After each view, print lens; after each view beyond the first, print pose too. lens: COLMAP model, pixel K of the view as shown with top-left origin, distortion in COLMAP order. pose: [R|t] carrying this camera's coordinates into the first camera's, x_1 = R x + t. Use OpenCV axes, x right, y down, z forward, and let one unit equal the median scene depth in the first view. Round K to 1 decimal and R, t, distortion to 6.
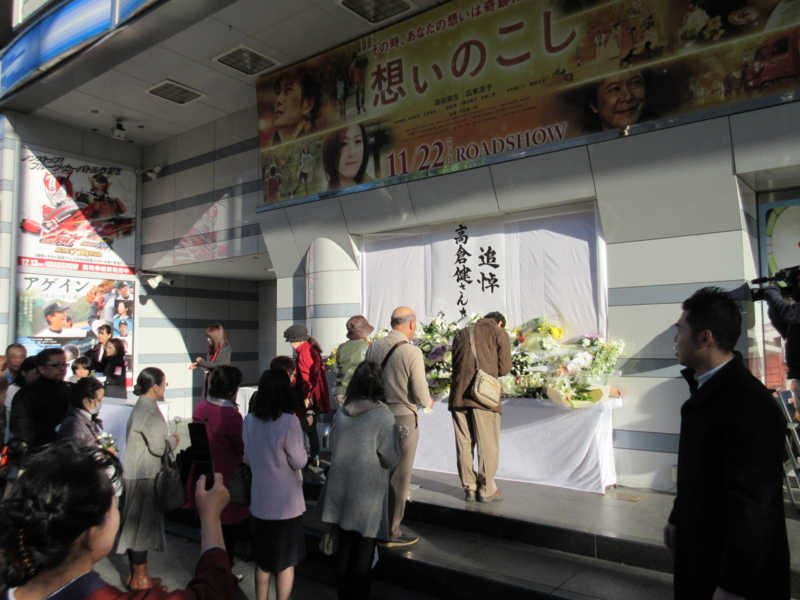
lens RADIAL K [[628.0, 0, 400.0], [0, 628.0, 300.0], [0, 0, 1]] dist [-0.000261, -0.000239]
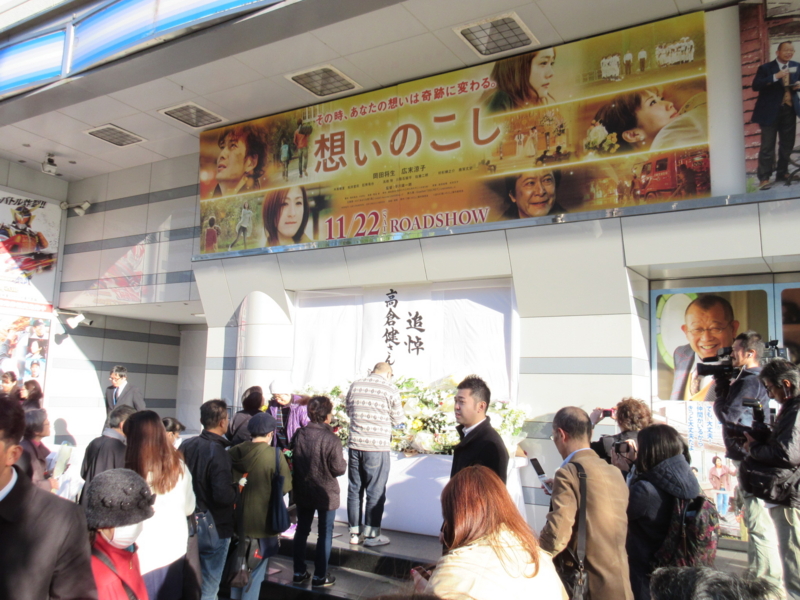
lens RADIAL K [[709.2, 0, 400.0], [0, 709.2, 300.0], [0, 0, 1]] dist [-0.001665, -0.011680]
pose [[0.993594, 0.054296, 0.099112, -0.007659], [-0.048046, 0.996767, -0.064396, -0.024832], [-0.102288, 0.059222, 0.992990, -0.198381]]
